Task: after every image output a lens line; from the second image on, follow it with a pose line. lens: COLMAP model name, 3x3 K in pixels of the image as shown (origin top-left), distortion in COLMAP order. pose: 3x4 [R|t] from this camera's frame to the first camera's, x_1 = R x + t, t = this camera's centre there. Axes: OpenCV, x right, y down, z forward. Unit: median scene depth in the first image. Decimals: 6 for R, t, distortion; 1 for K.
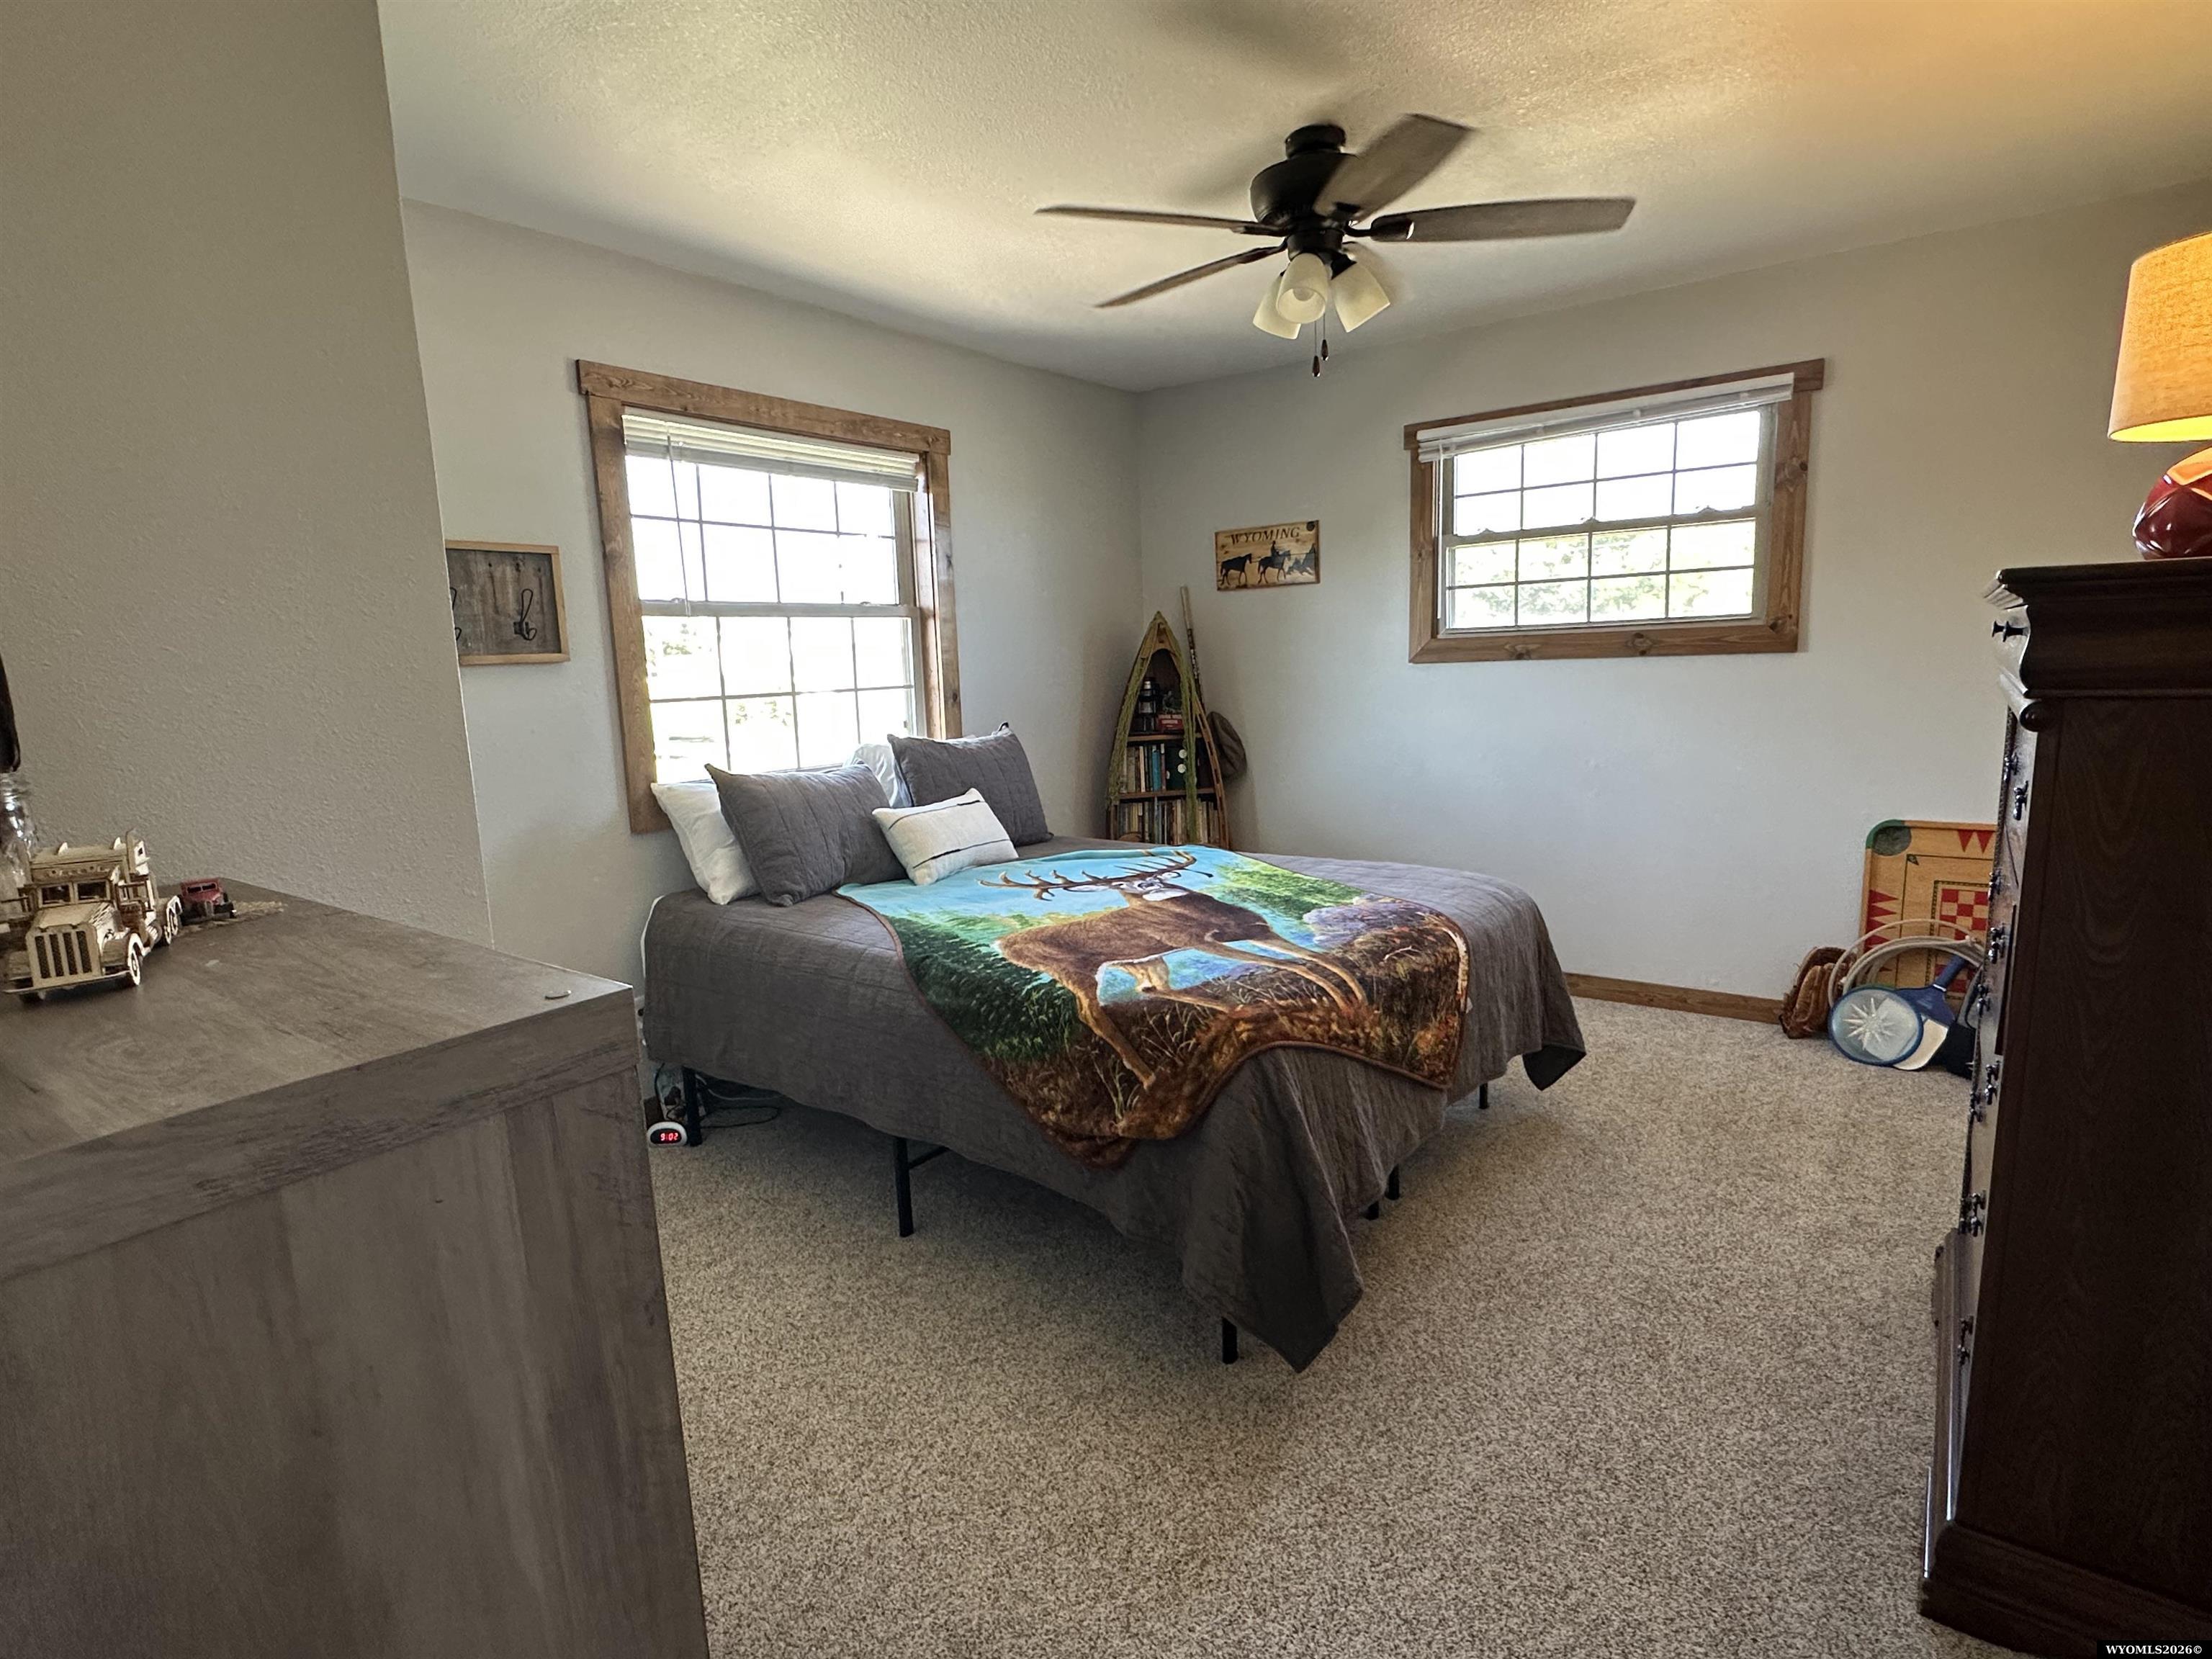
lens RADIAL K [[1127.1, 0, 1098.7], [0, 1127.1, 830.4], [0, 0, 1]] dist [-0.018600, 0.000146]
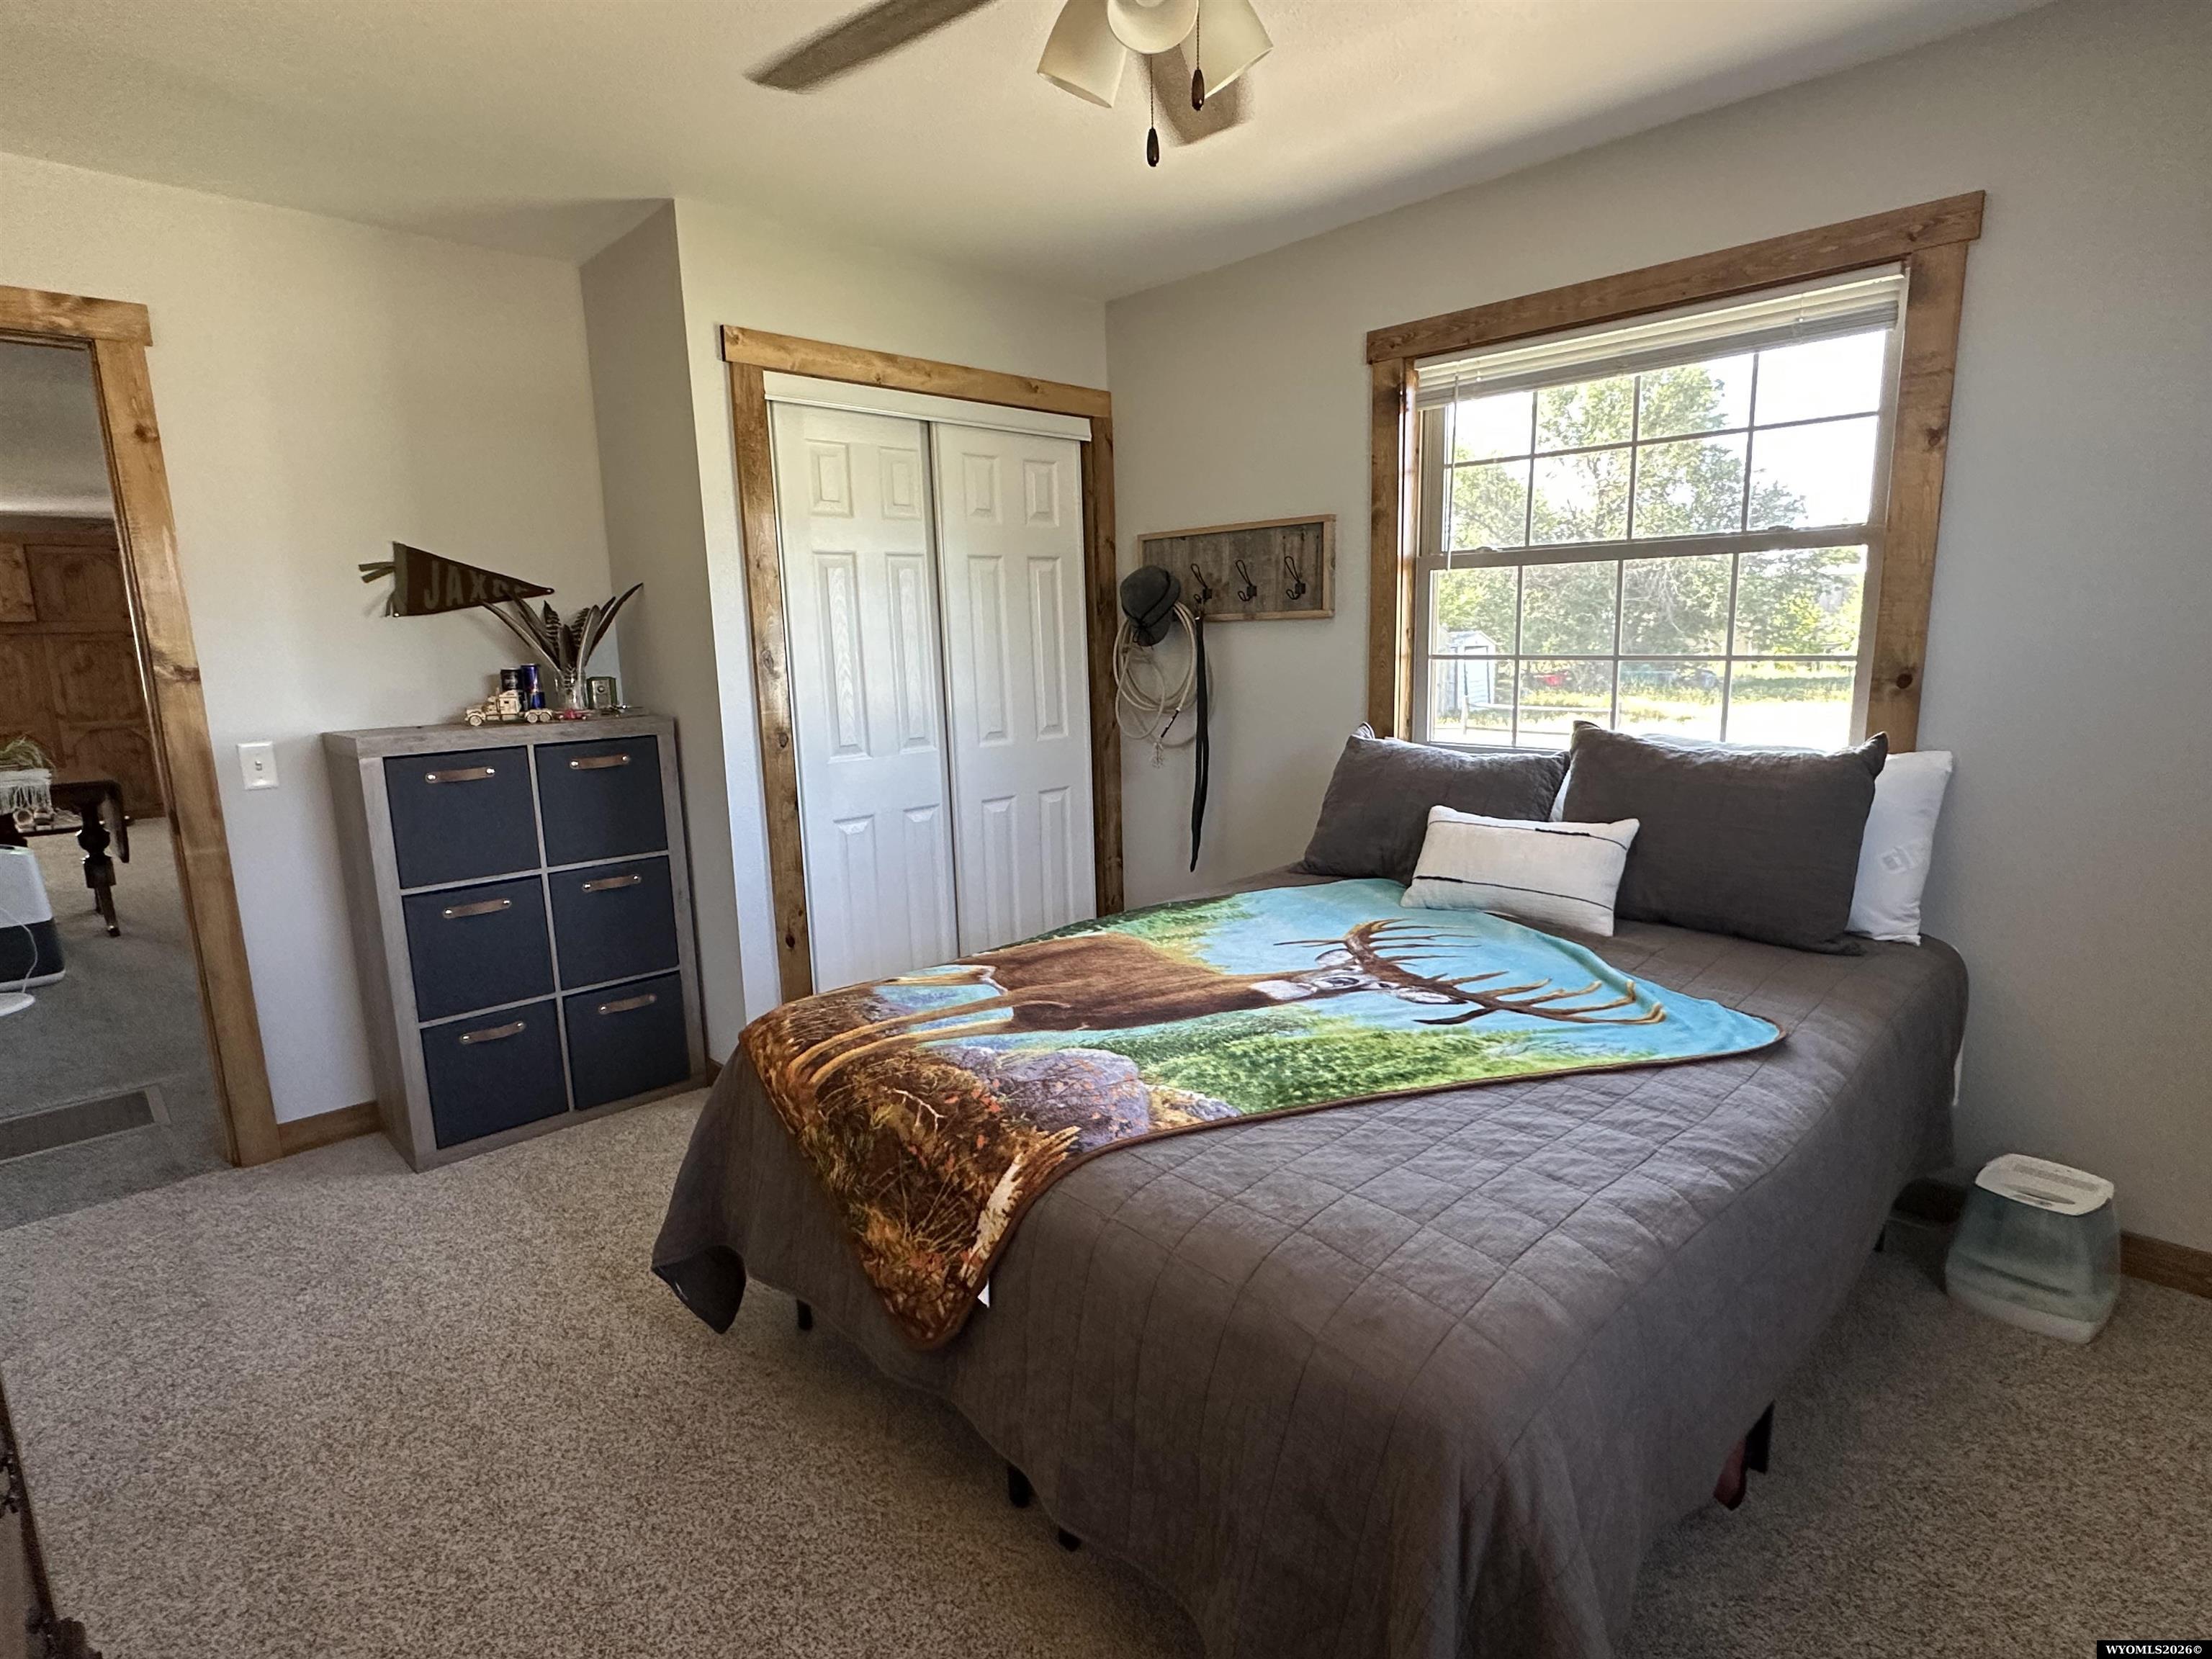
lens RADIAL K [[1127.1, 0, 1100.3], [0, 1127.1, 833.9], [0, 0, 1]] dist [-0.018600, 0.000146]
pose [[-0.145159, 0.216135, -0.965513, 0.846549], [-0.121100, 0.964630, 0.234144, -0.214099], [0.981969, 0.150912, -0.113850, 1.129913]]
